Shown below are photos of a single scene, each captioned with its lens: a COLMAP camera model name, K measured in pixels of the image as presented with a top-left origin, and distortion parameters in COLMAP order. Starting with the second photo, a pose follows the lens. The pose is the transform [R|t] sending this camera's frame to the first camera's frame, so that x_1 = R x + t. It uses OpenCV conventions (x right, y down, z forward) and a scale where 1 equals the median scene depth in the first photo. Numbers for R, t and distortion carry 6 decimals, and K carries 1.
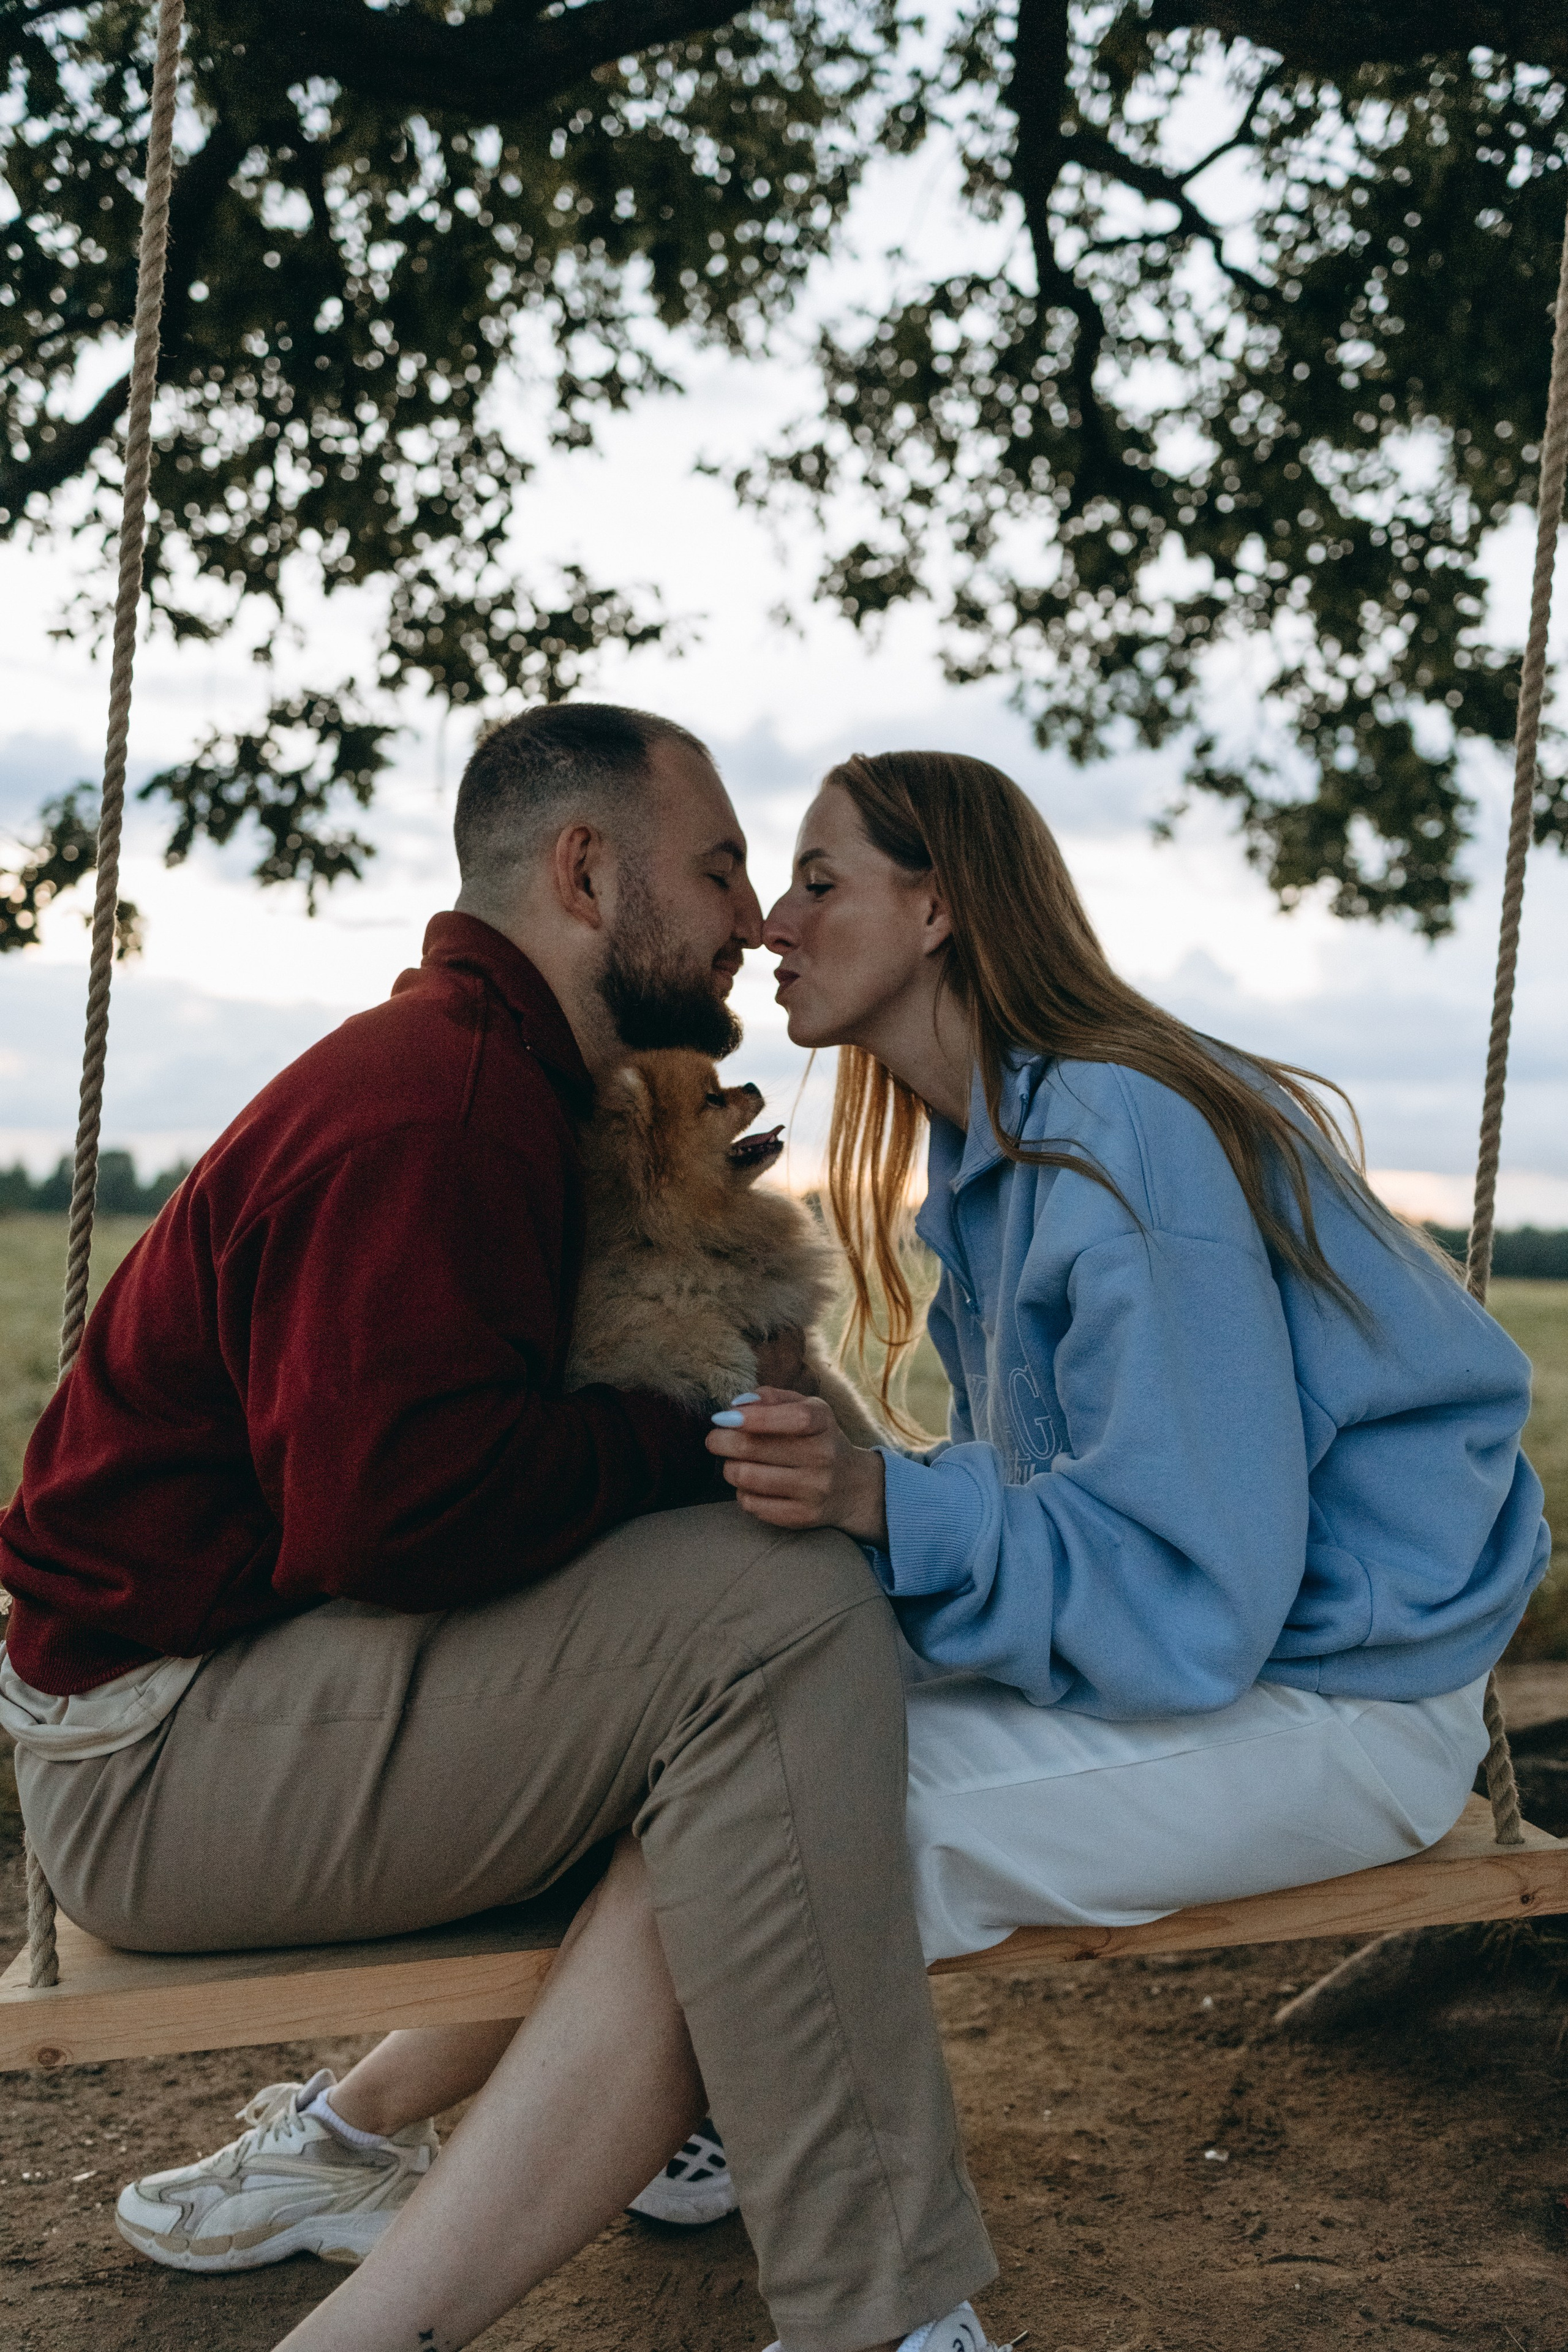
lens RADIAL K [[2280.3, 0, 795.5], [0, 2280.3, 1136.3], [0, 0, 1]] dist [-0.017102, -0.007266]
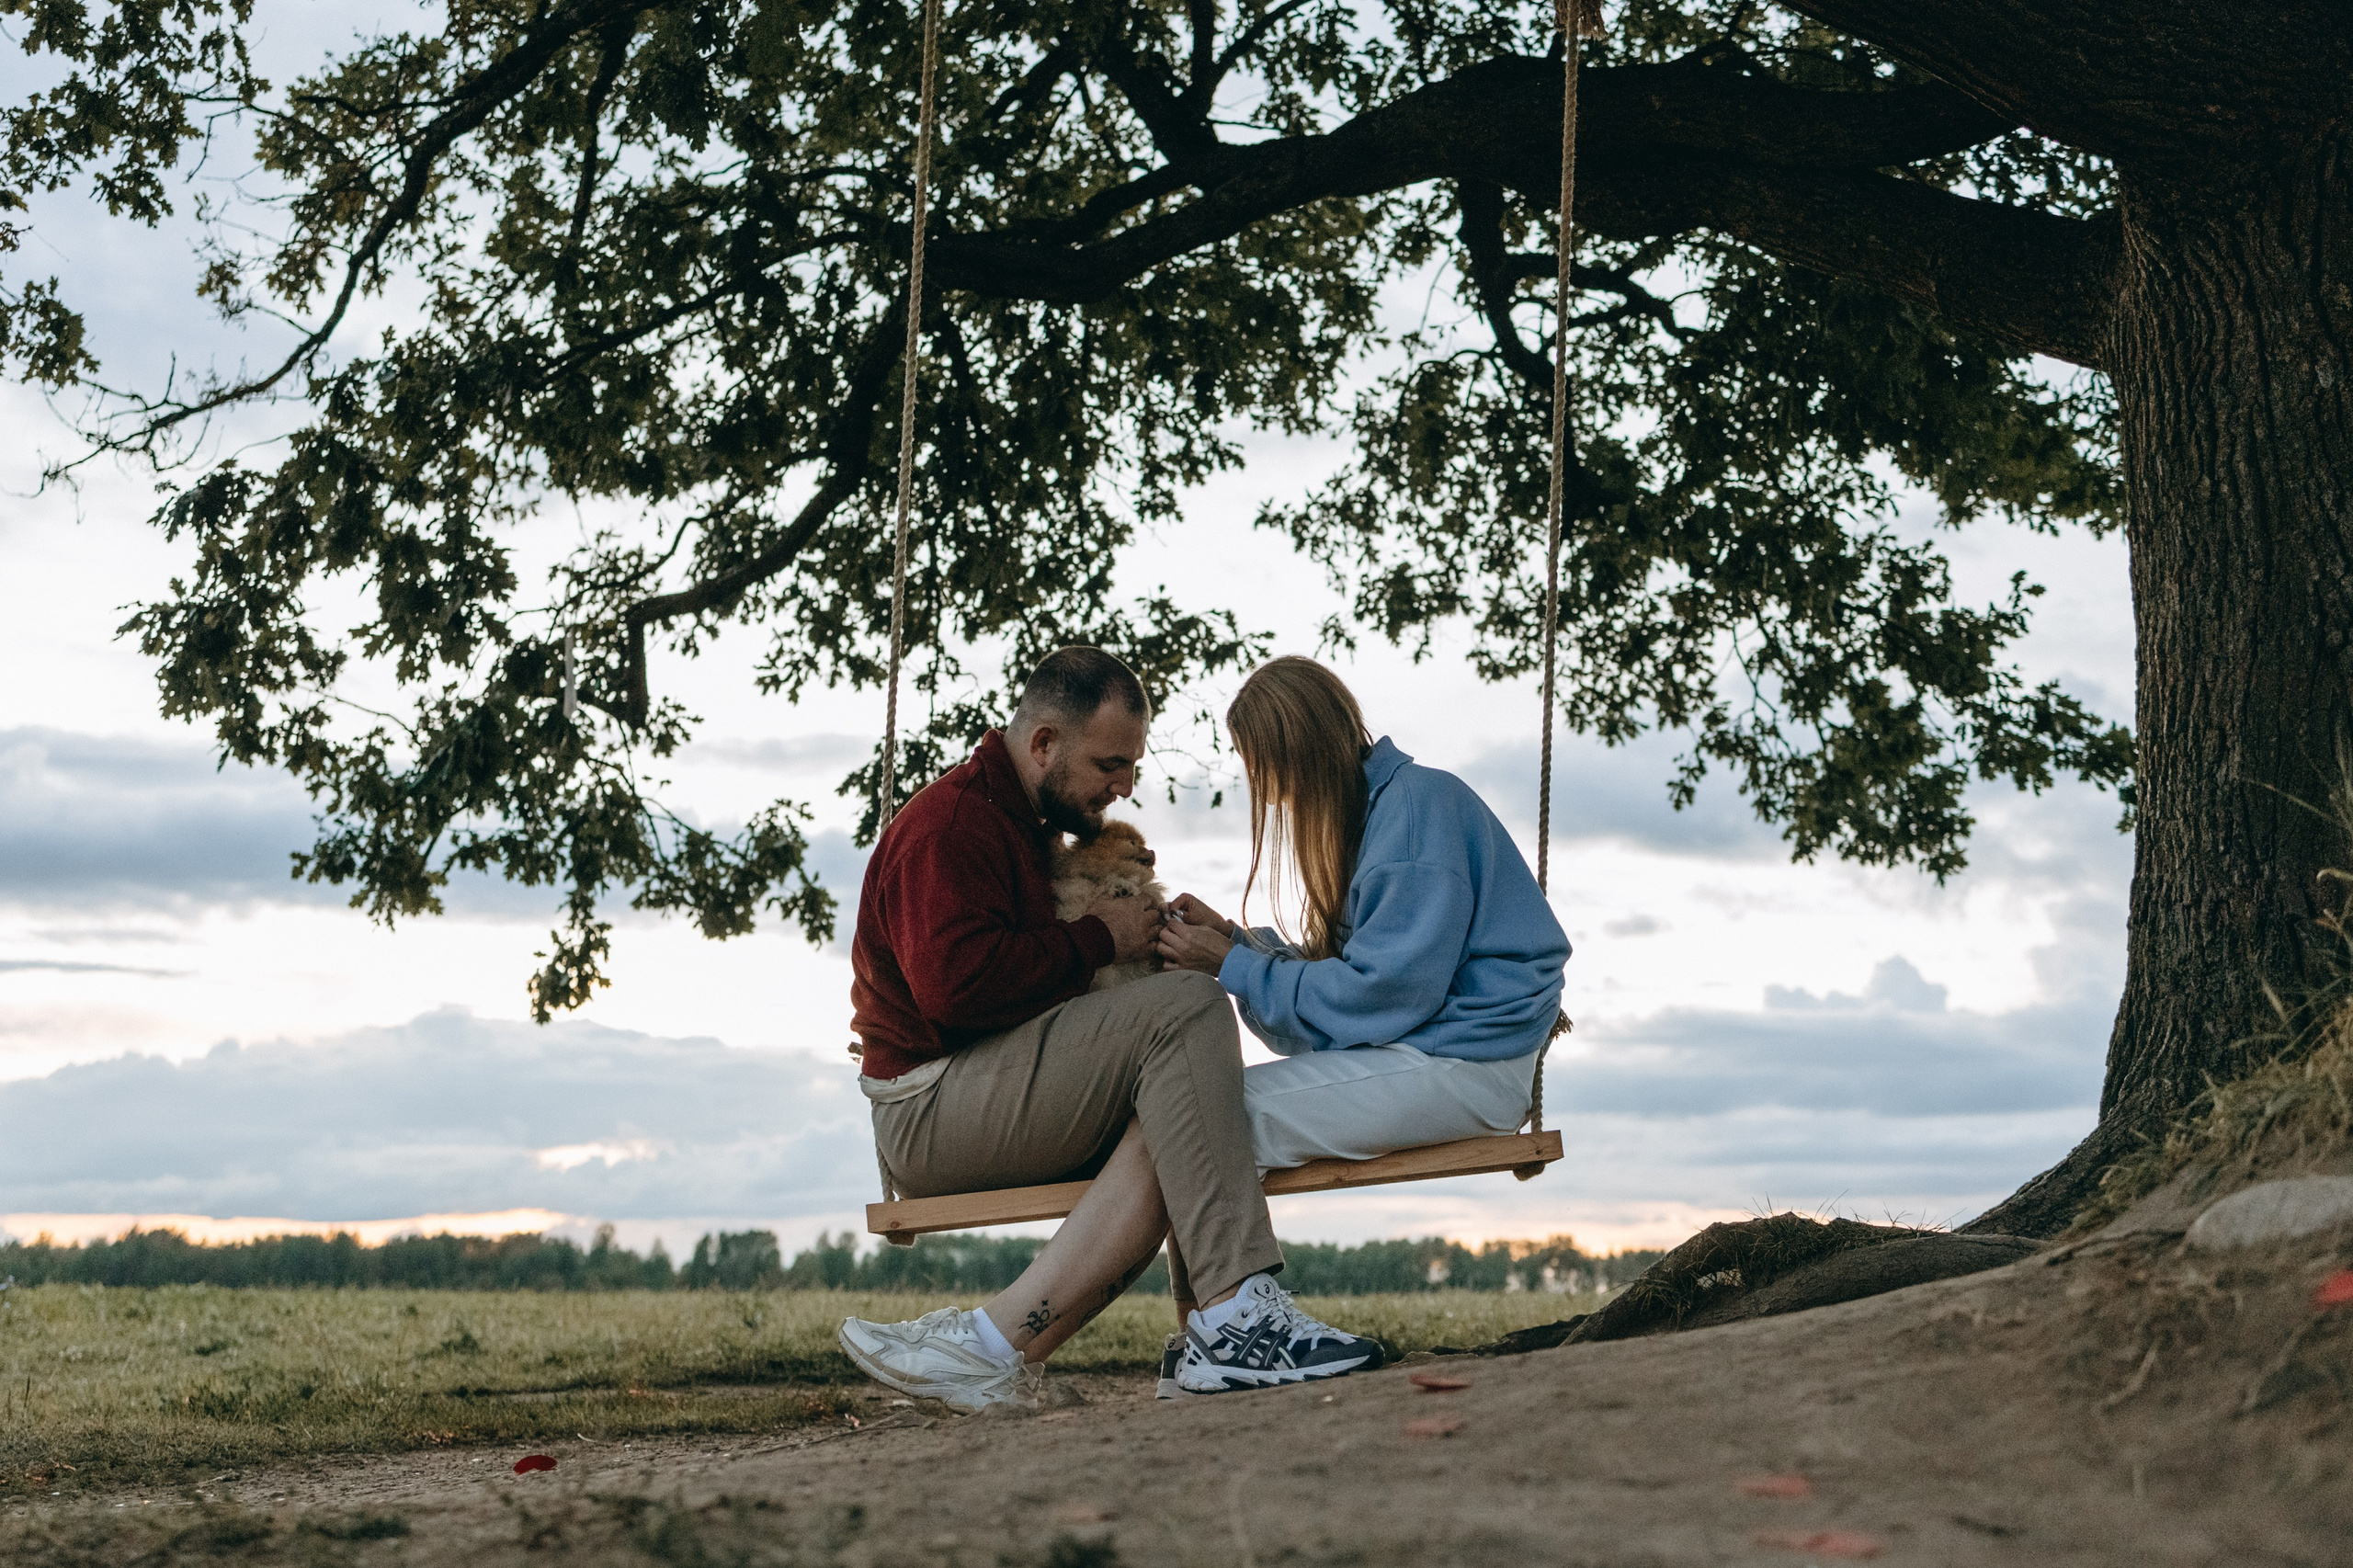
lens RADIAL K [[2428.4, 0, 1165.1], [0, 2428.4, 761.3], [0, 0, 1]] dist [0.071606, 0.008224]
pose [[0.991458, -0.062872, -0.114272, 0.047988], [0.041456, 0.982619, -0.180947, 0.071449], [0.123662, 0.174664, 0.976832, -0.270309]]
